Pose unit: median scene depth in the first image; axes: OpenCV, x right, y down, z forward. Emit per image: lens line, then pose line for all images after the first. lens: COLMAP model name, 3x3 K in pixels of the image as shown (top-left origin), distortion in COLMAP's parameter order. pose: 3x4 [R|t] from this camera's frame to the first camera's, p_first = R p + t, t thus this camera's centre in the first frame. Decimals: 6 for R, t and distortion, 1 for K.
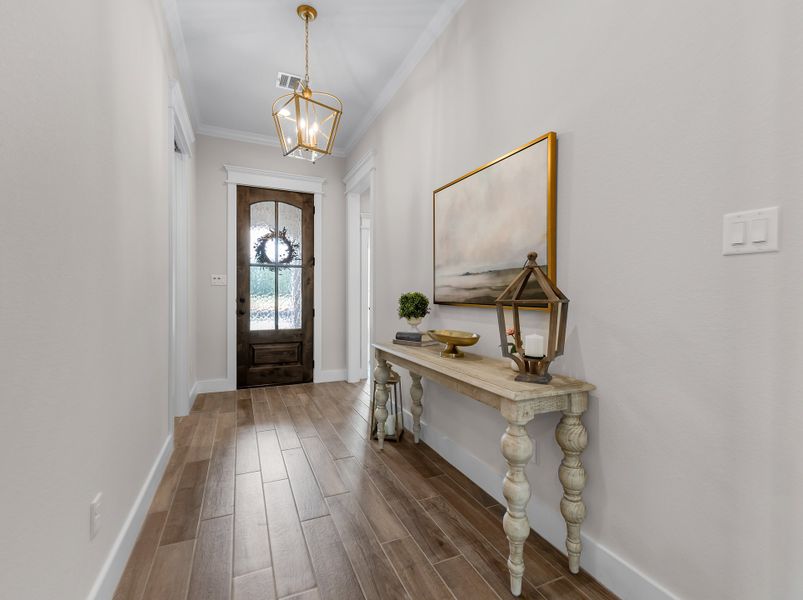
lens RADIAL K [[363.9, 0, 401.5], [0, 363.9, 300.0], [0, 0, 1]] dist [-0.001524, -0.000082]
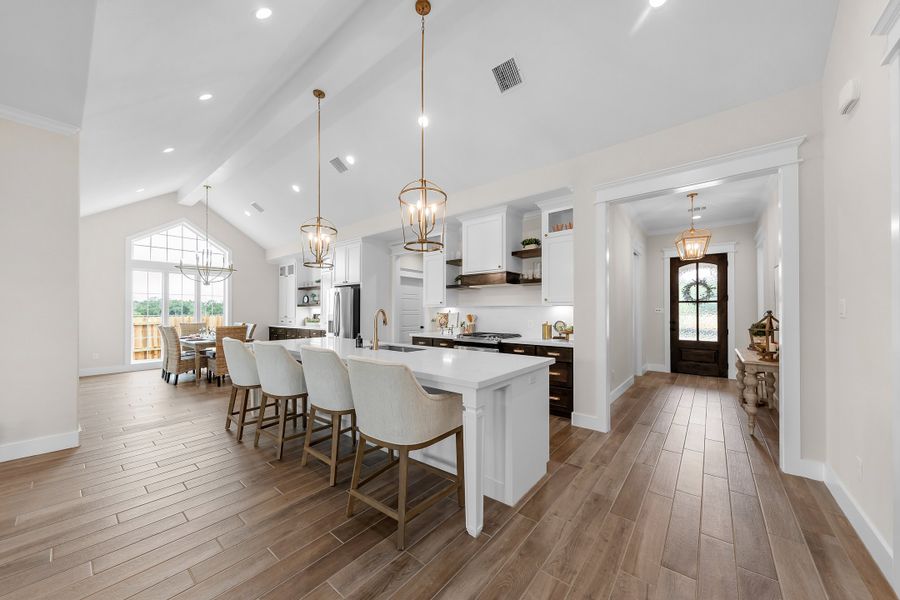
lens RADIAL K [[319.3, 0, 446.5], [0, 319.3, 310.7], [0, 0, 1]] dist [0.000998, 0.000132]
pose [[0.448264, -0.007664, -0.893868, 0.437776], [-0.007677, 0.999893, -0.012423, -0.027585], [0.893868, 0.012431, 0.448158, -0.657724]]
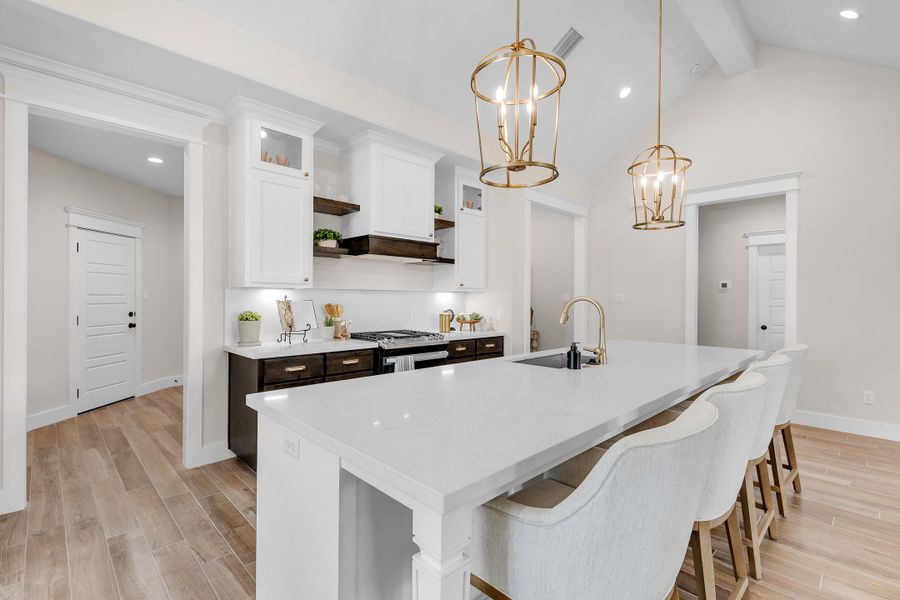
lens RADIAL K [[412.4, 0, 450.0], [0, 412.4, 300.0], [0, 0, 1]] dist [-0.000262, 0.000158]
pose [[0.934774, 0.000943, 0.355243, -0.637467], [-0.000299, 0.999998, -0.001867, -0.034029], [-0.355244, 0.001640, 0.934772, -0.923320]]
